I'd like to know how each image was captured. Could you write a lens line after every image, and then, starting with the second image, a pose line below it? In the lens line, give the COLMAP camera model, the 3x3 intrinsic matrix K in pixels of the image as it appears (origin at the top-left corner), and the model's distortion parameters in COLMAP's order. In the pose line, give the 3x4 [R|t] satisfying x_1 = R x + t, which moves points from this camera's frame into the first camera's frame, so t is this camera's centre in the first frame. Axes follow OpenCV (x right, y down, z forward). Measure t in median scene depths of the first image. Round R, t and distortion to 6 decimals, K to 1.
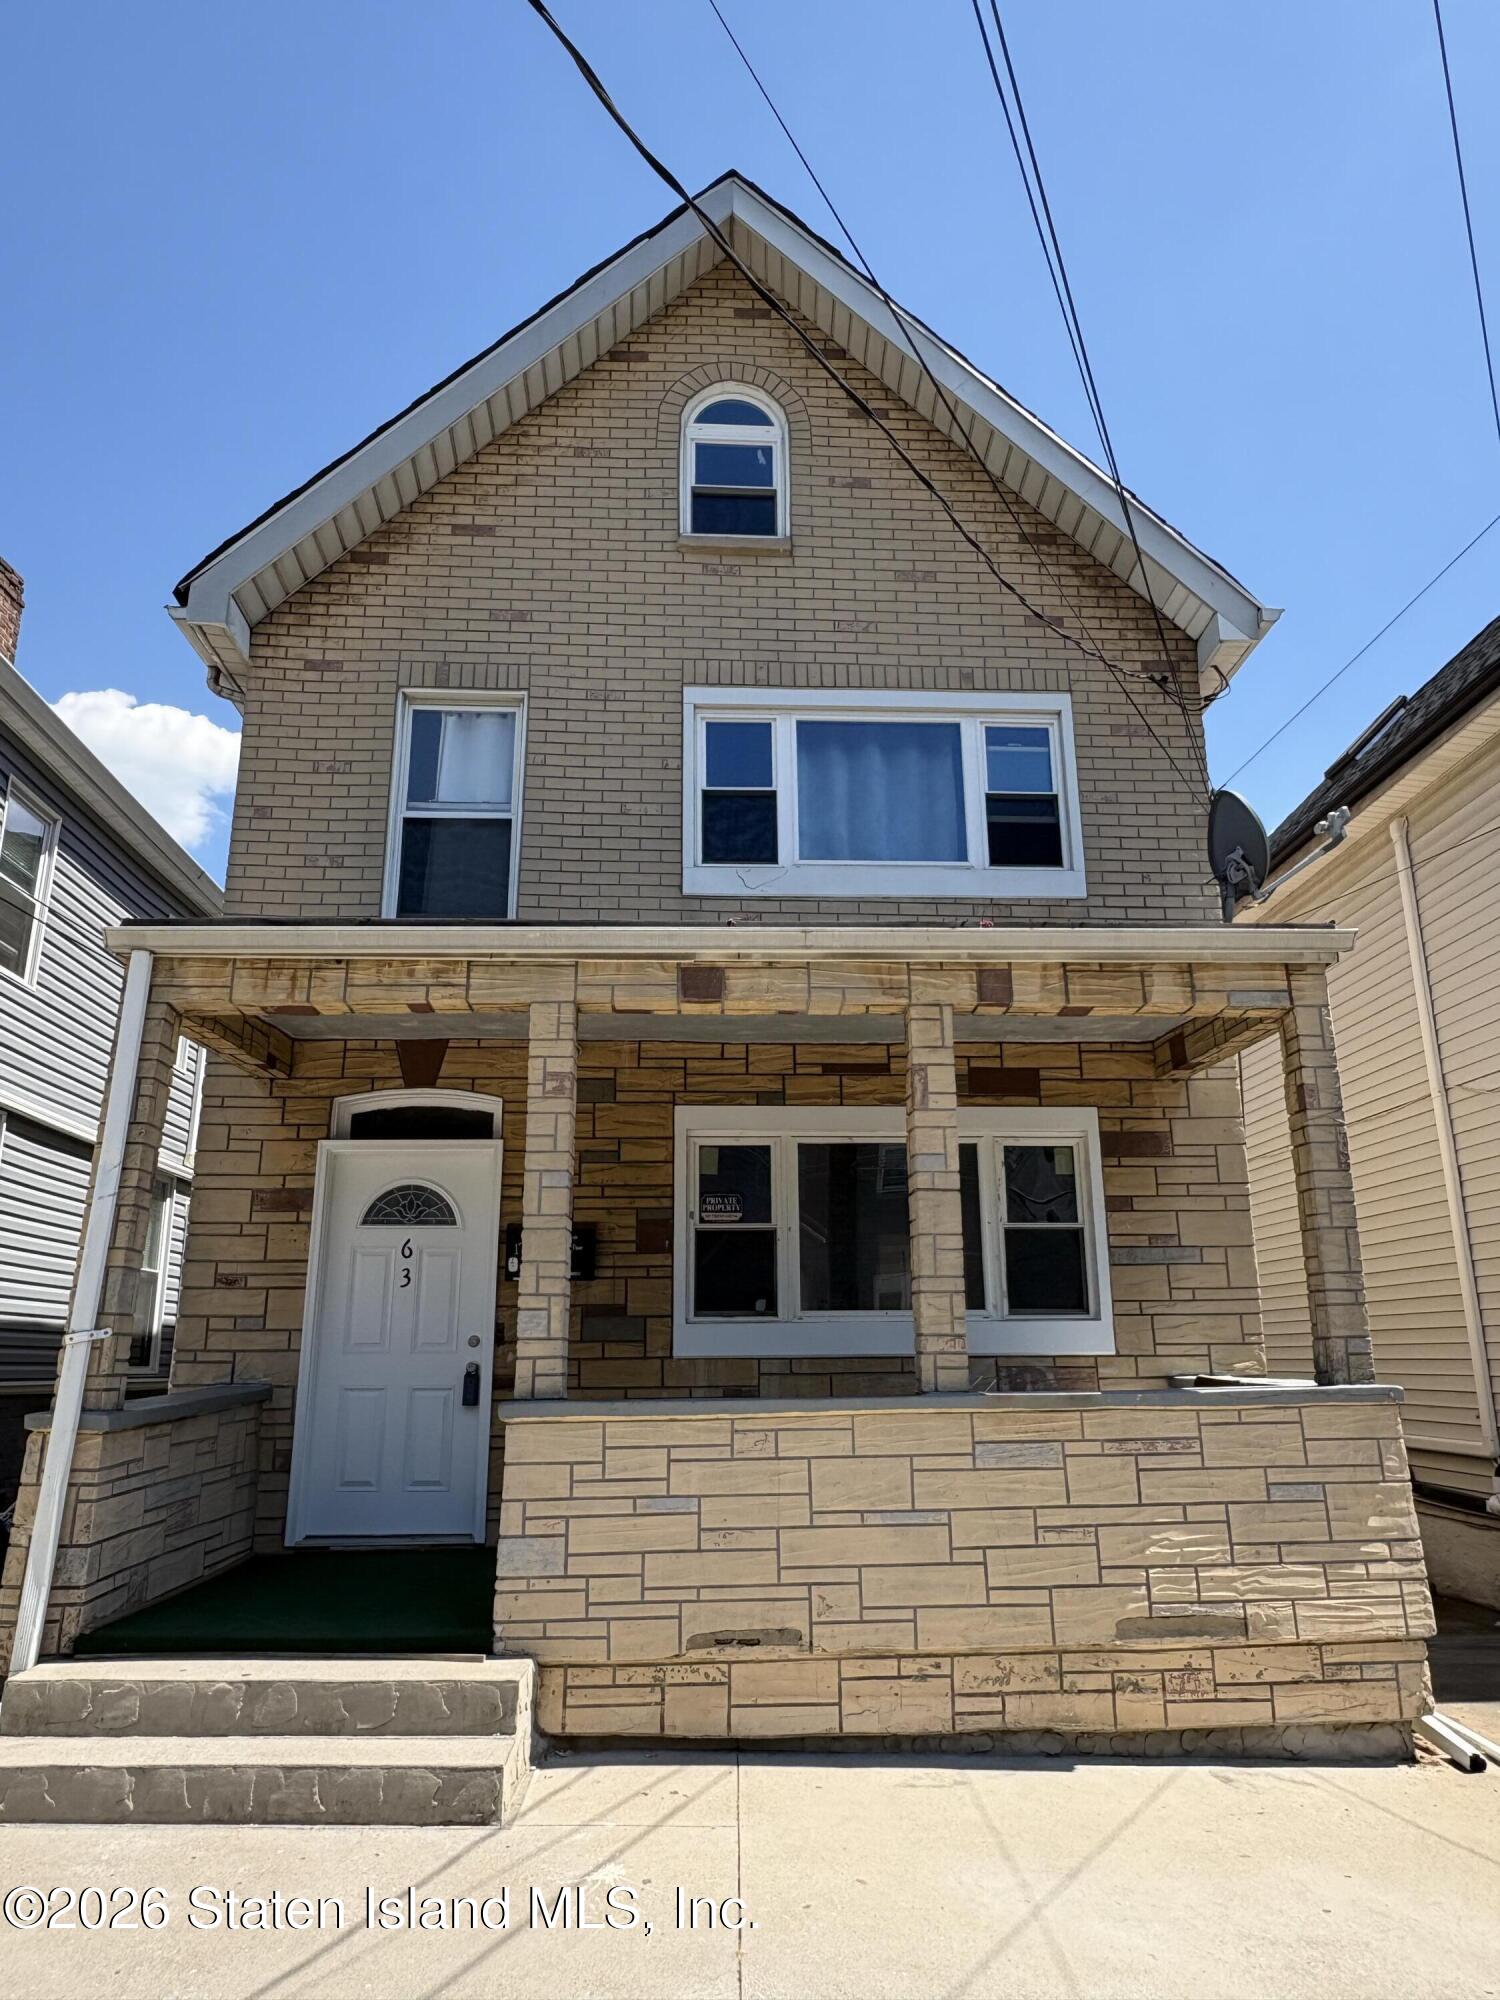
lens RADIAL K [[1341.4, 0, 748.6], [0, 1341.4, 1001.6], [0, 0, 1]] dist [-0.007163, 0.007374]
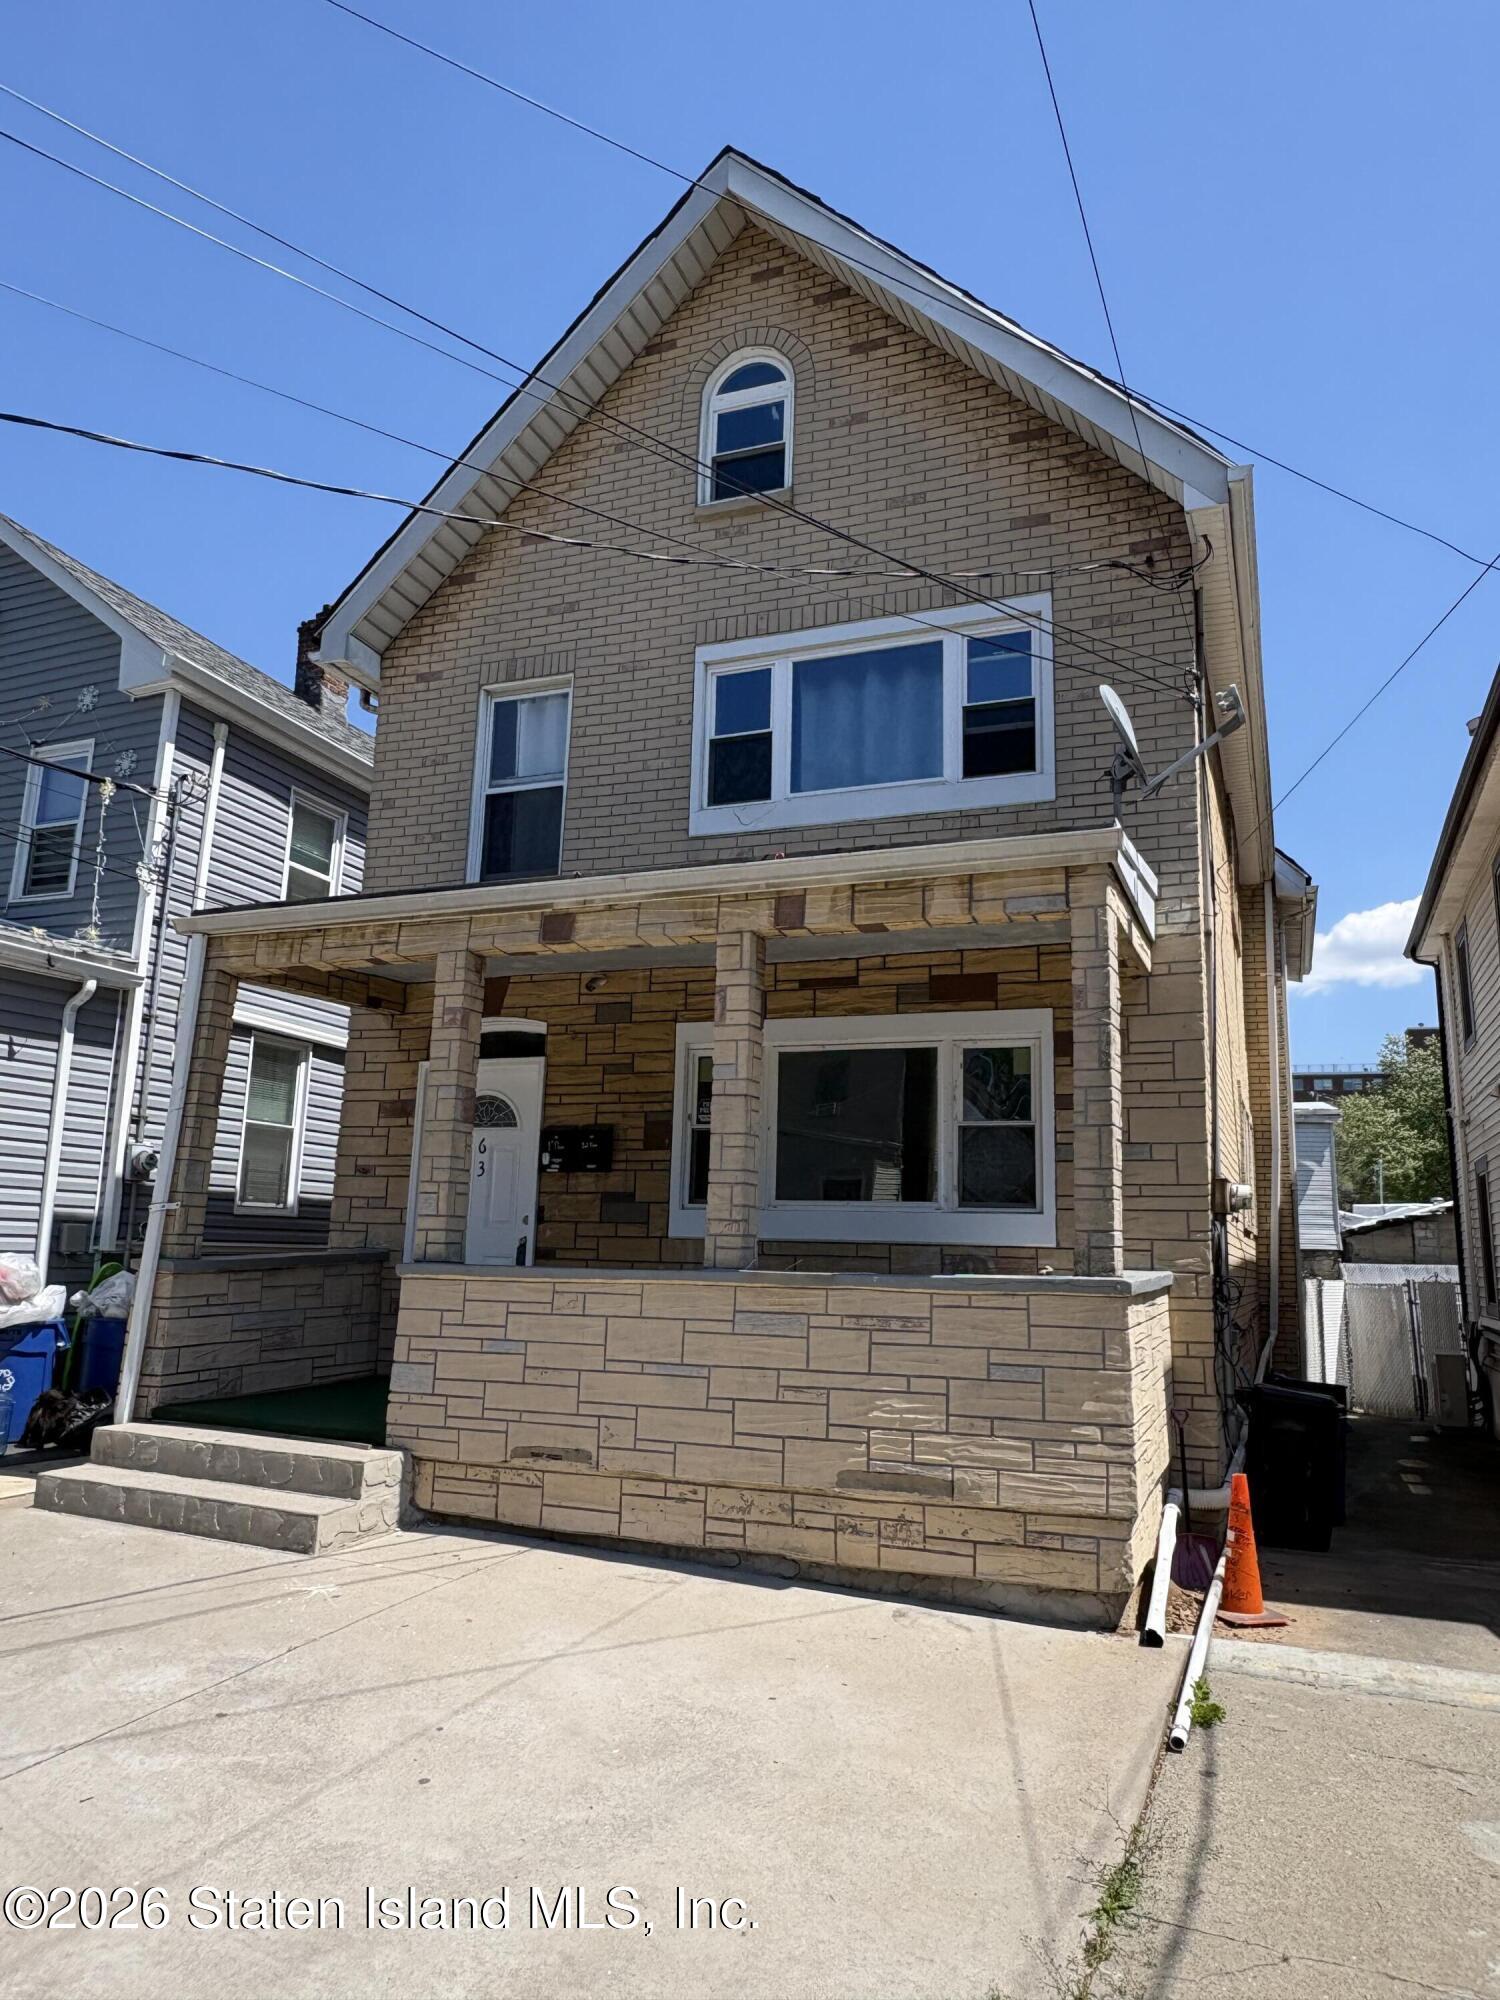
lens RADIAL K [[1341.4, 0, 756.0], [0, 1341.4, 994.4], [0, 0, 1]] dist [-0.007163, 0.007374]
pose [[0.907172, -0.048138, -0.417996, 0.610686], [0.077674, 0.995519, 0.053927, -0.004892], [0.413527, -0.081389, 0.906847, -0.020429]]
